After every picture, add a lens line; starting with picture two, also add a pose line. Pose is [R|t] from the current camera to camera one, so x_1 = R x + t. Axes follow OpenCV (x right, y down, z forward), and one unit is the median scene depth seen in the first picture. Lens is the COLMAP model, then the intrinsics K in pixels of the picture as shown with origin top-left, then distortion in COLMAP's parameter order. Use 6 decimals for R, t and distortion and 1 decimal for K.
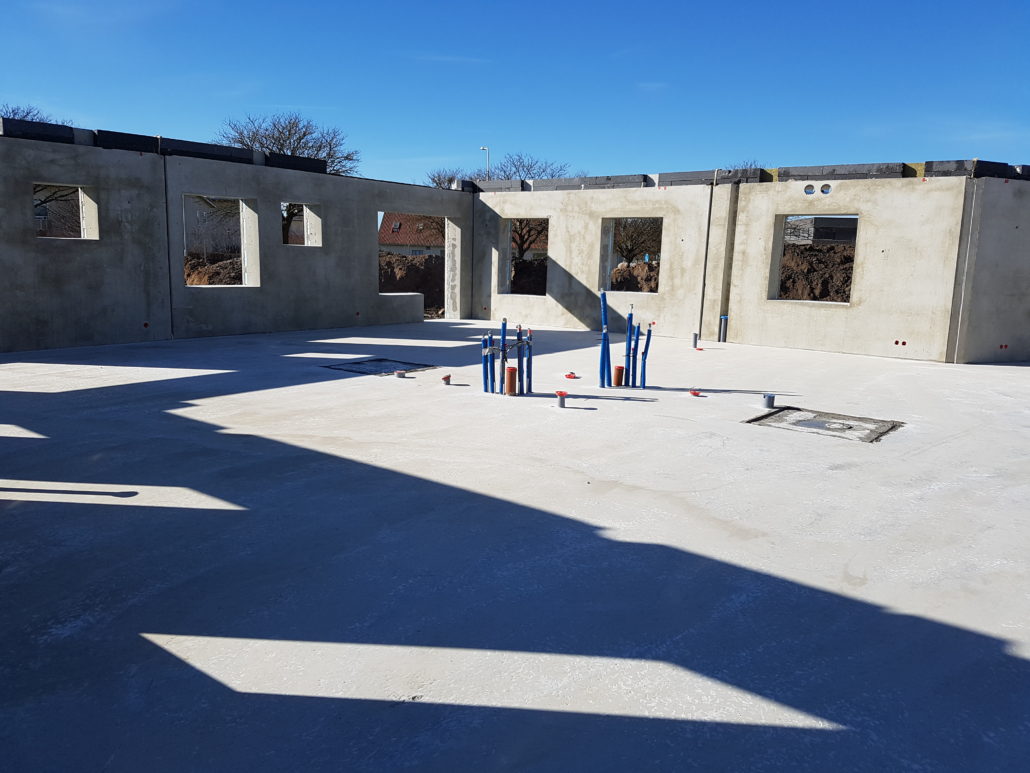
lens RADIAL K [[782.2, 0, 520.4], [0, 782.2, 392.9], [0, 0, 1]] dist [0.236629, -0.407759]
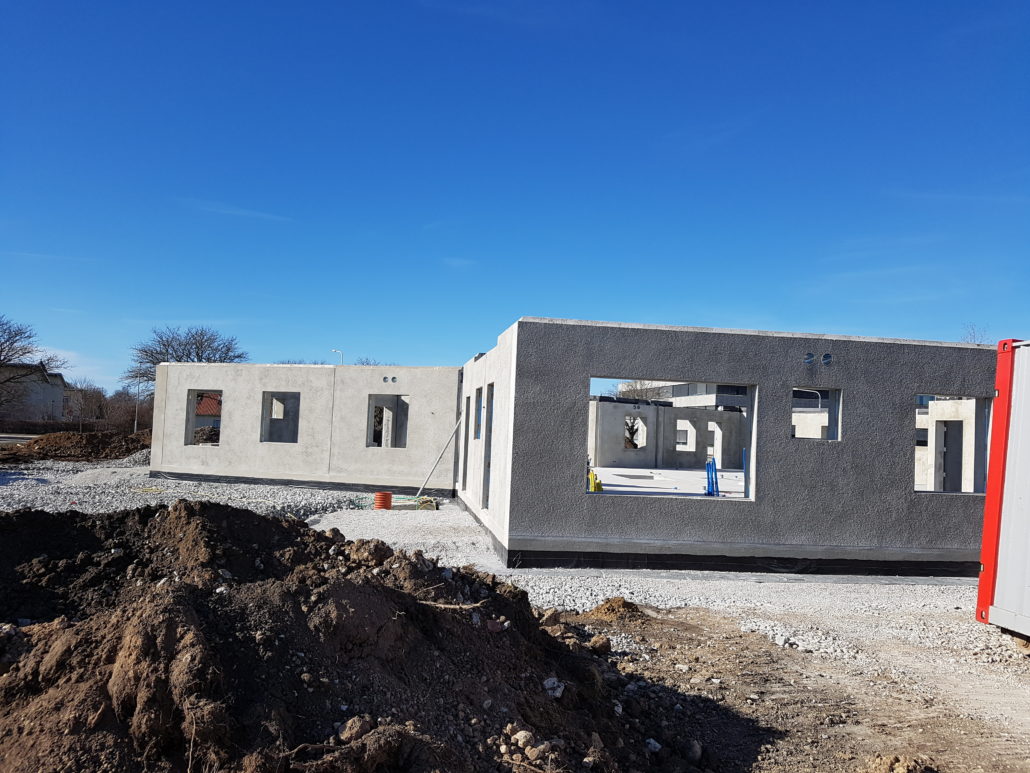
lens RADIAL K [[782.2, 0, 520.4], [0, 782.2, 392.9], [0, 0, 1]] dist [0.236629, -0.407759]
pose [[0.956742, 0.021599, 0.290136, -0.370783], [0.039910, 0.978070, -0.204418, 0.184330], [-0.288188, 0.207154, 0.934898, -1.058820]]
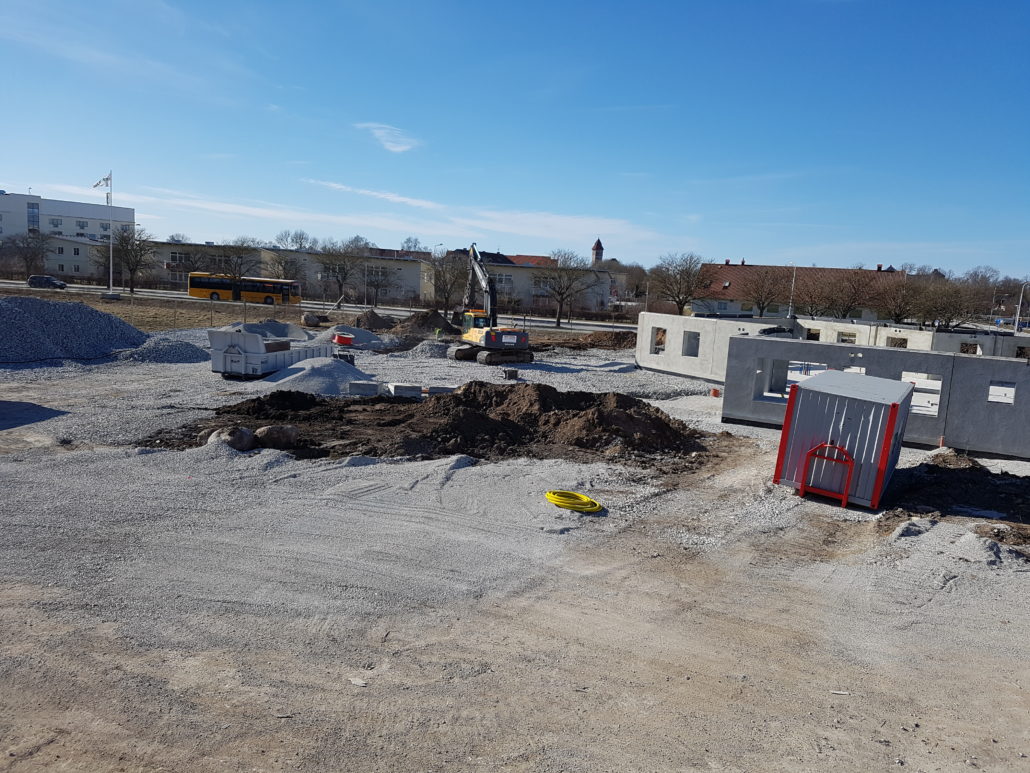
lens RADIAL K [[782.2, 0, 520.4], [0, 782.2, 392.9], [0, 0, 1]] dist [0.236629, -0.407759]
pose [[0.942193, 0.074677, -0.326642, -0.026923], [-0.086677, 0.995986, -0.022317, 0.205428], [0.323665, 0.049339, 0.944885, -2.369771]]
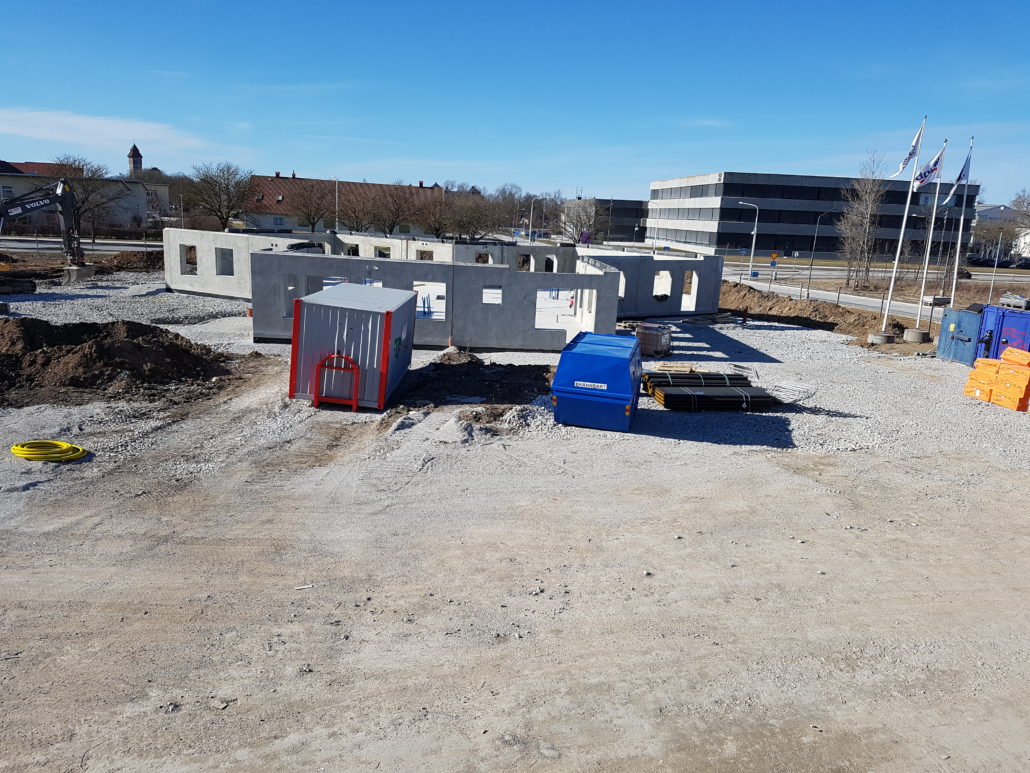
lens RADIAL K [[782.2, 0, 520.4], [0, 782.2, 392.9], [0, 0, 1]] dist [0.236629, -0.407759]
pose [[0.983246, -0.024128, 0.180681, 0.082189], [0.013429, 0.998096, 0.060205, 0.204113], [-0.181790, -0.056770, 0.981697, -2.359382]]
